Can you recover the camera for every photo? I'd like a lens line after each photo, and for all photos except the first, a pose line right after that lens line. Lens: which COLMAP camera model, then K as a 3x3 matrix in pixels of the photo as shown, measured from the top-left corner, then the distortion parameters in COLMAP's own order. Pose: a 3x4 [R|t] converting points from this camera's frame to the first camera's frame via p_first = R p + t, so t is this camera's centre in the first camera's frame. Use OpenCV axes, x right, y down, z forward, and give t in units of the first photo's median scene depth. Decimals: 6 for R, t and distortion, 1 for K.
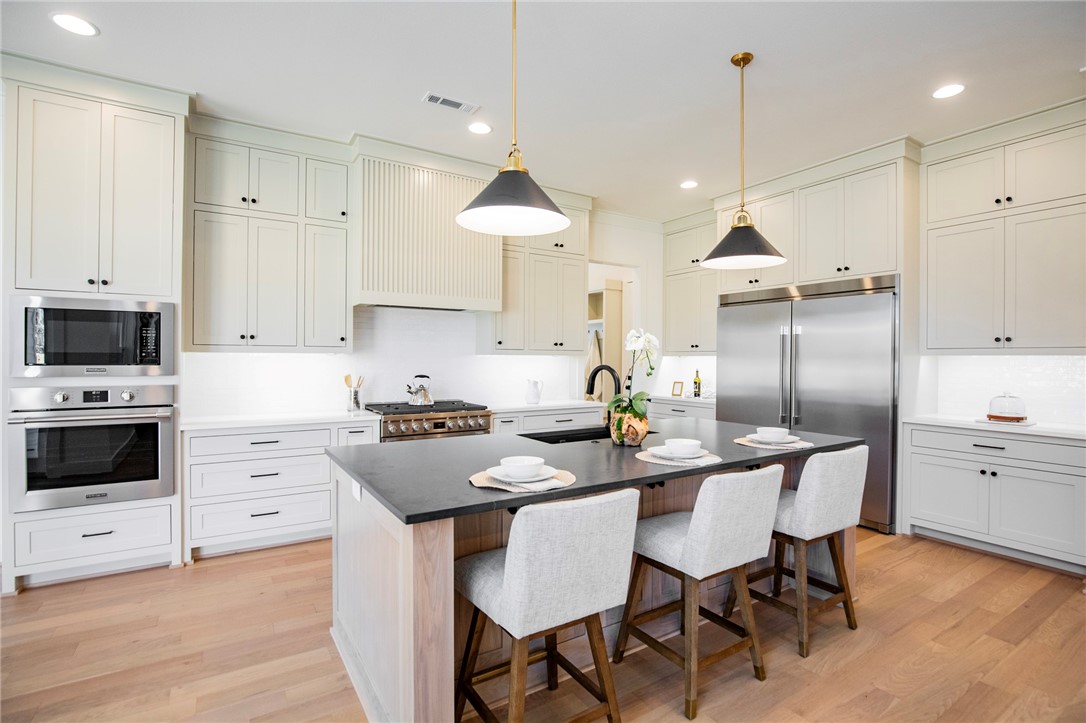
lens RADIAL K [[528.2, 0, 553.2], [0, 528.2, 356.8], [0, 0, 1]] dist [-0.028042, 0.003275]
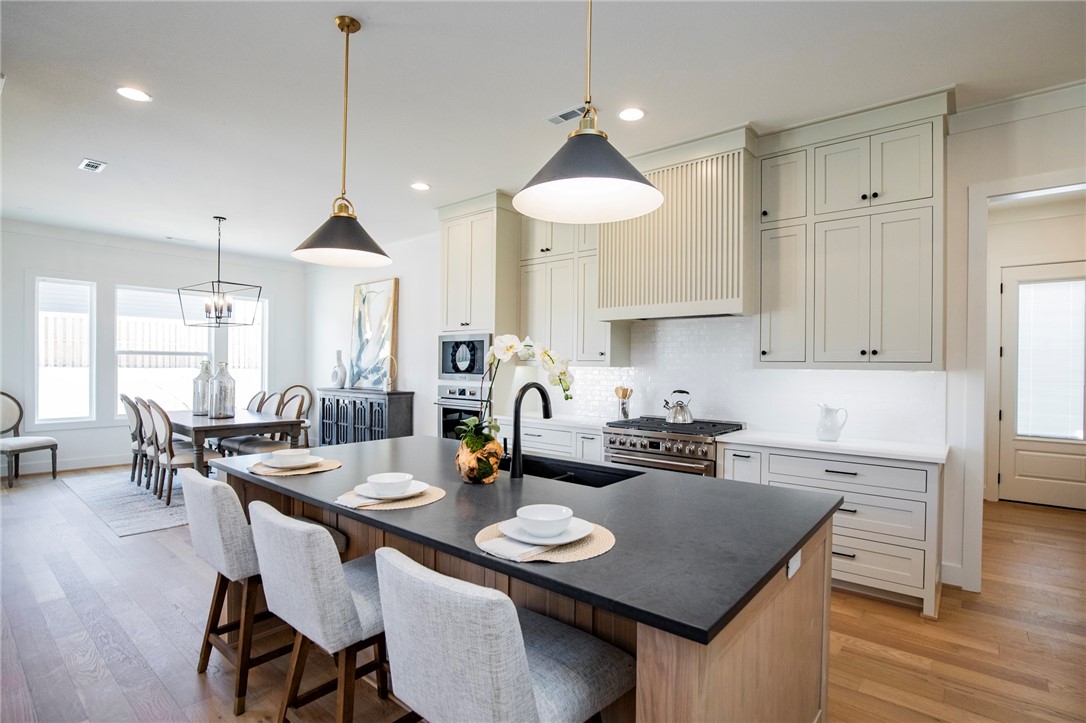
lens RADIAL K [[528.2, 0, 552.5], [0, 528.2, 369.9], [0, 0, 1]] dist [-0.028042, 0.003275]
pose [[0.305766, 0.003916, -0.952099, 0.688970], [-0.009647, 0.999953, 0.001015, 0.000354], [0.952058, 0.008875, 0.305789, 0.620561]]
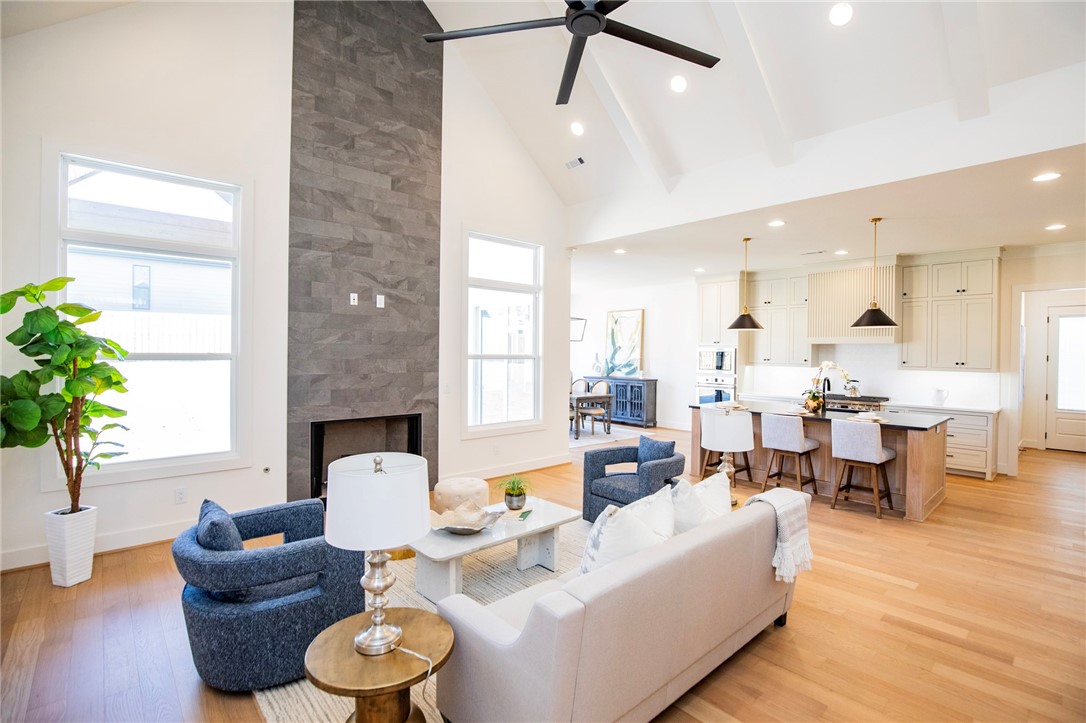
lens RADIAL K [[504.3, 0, 553.1], [0, 504.3, 358.4], [0, 0, 1]] dist [-0.023576, 0.001124]
pose [[0.166340, 0.007338, -0.986041, 1.541551], [-0.010434, 0.999929, 0.005682, -0.047191], [0.986013, 0.009343, 0.166405, -0.355889]]
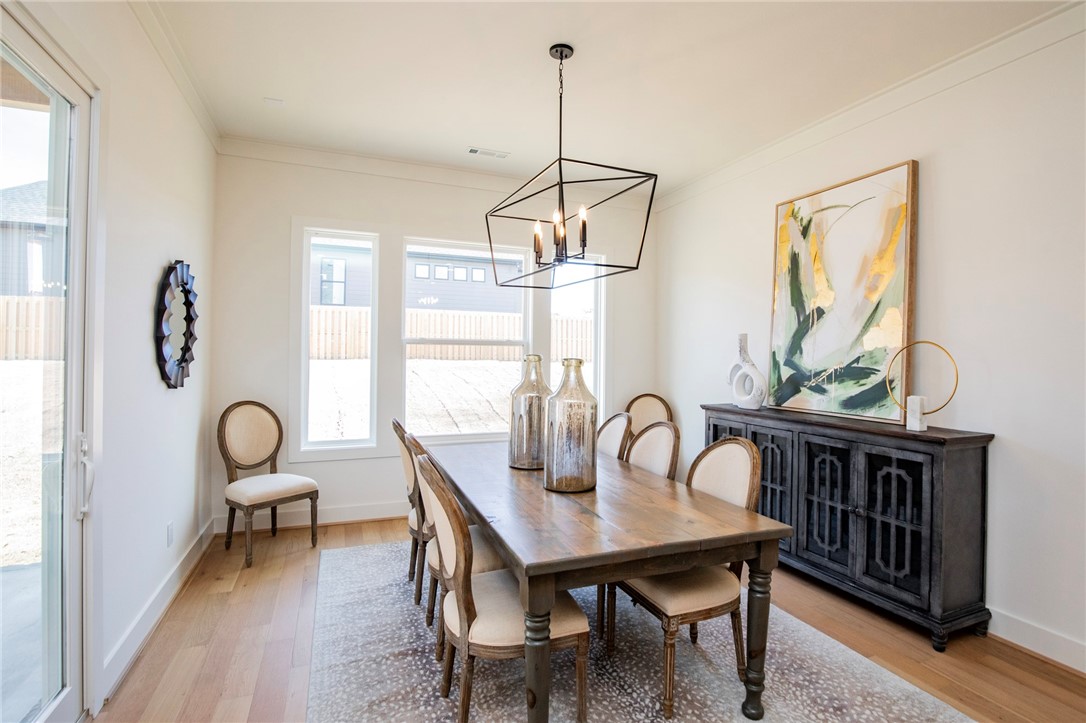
lens RADIAL K [[524.5, 0, 548.8], [0, 524.5, 352.4], [0, 0, 1]] dist [-0.024400, 0.002101]
pose [[-0.185176, -0.011318, -0.982640, -0.425527], [-0.012909, 0.999875, -0.009084, -0.013854], [0.982621, 0.011003, -0.185299, 0.255552]]
